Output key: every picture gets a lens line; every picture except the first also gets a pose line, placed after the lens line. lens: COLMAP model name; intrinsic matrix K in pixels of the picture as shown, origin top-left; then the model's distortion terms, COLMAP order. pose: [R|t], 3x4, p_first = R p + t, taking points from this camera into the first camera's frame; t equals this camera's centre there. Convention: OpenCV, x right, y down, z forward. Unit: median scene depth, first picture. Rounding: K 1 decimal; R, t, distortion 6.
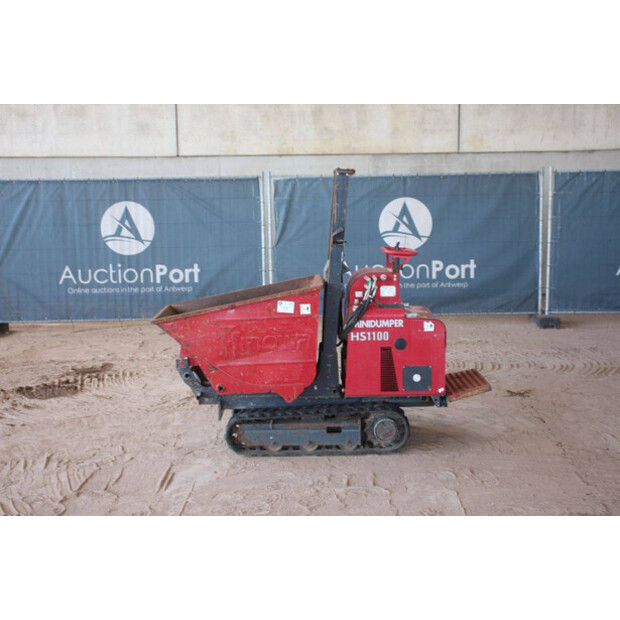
lens RADIAL K [[814.1, 0, 295.5], [0, 814.1, 316.7], [0, 0, 1]] dist [0.035514, 0.048002]
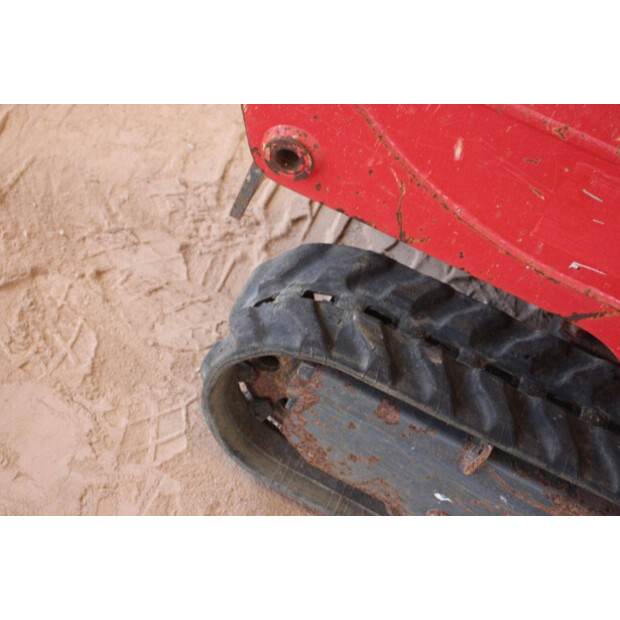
lens RADIAL K [[1473.3, 0, 310.0], [0, 1473.3, 310.0], [0, 0, 1]] dist [0.421257, 0.628908]
pose [[0.885479, 0.460475, 0.062373, -0.091966], [-0.400309, 0.687750, 0.605601, -0.057172], [0.235967, -0.561215, 0.793320, 0.769113]]
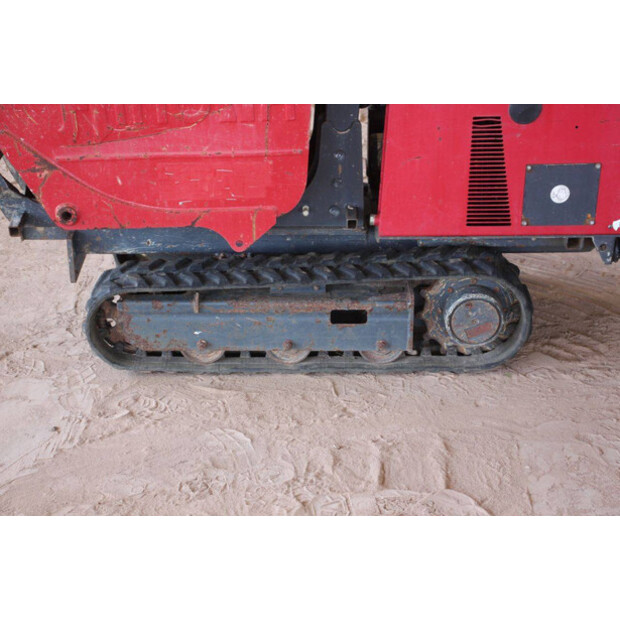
lens RADIAL K [[1283.8, 0, 310.0], [0, 1283.8, 310.0], [0, 0, 1]] dist [0.318237, 0.325525]
pose [[0.999674, 0.007342, 0.024461, 0.011615], [-0.013933, 0.959486, 0.281410, -0.047821], [-0.021404, -0.281659, 0.959276, 0.374763]]
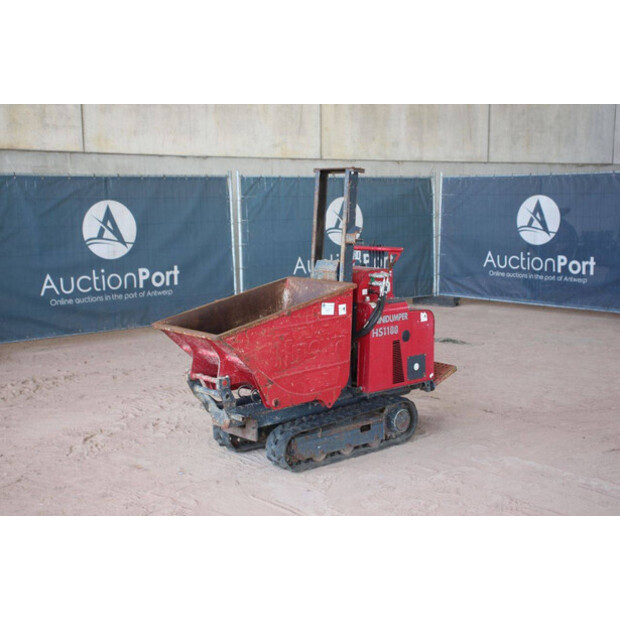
lens RADIAL K [[907.2, 0, 299.2], [0, 907.2, 311.0], [0, 0, 1]] dist [0.051641, 0.184228]
pose [[0.746603, -0.077267, 0.660768, -0.738605], [0.096824, 0.995277, 0.006982, -0.019982], [-0.658186, 0.058765, 0.750558, 0.208401]]
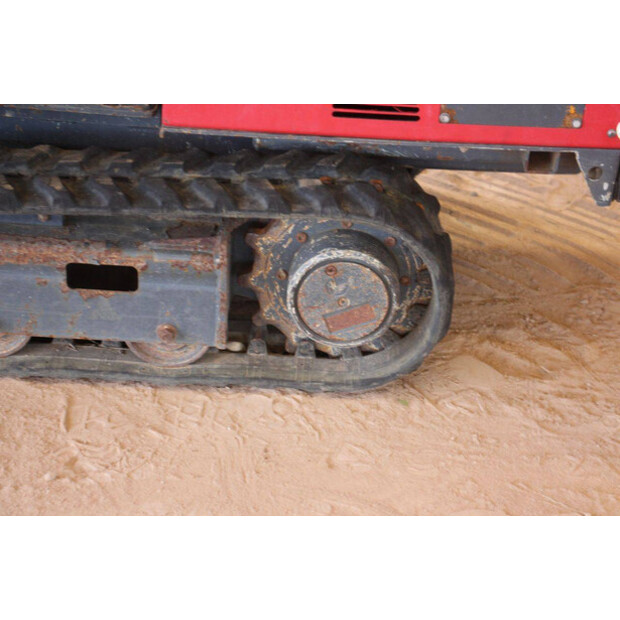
lens RADIAL K [[1473.3, 0, 310.0], [0, 1473.3, 310.0], [0, 0, 1]] dist [0.421257, 0.628908]
pose [[0.997752, 0.064860, 0.016855, 0.095750], [-0.066483, 0.926418, 0.370580, -0.001701], [0.008421, -0.370867, 0.928648, 0.633662]]
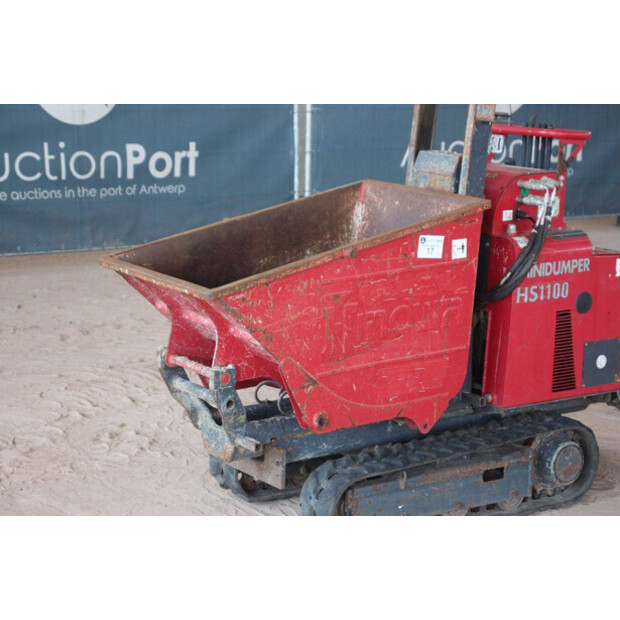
lens RADIAL K [[1473.3, 0, 310.0], [0, 1473.3, 310.0], [0, 0, 1]] dist [0.421257, 0.628908]
pose [[0.801109, -0.076906, 0.593556, -0.612602], [0.048183, 0.996778, 0.064120, -0.034854], [-0.596575, -0.022768, 0.802234, 0.298725]]
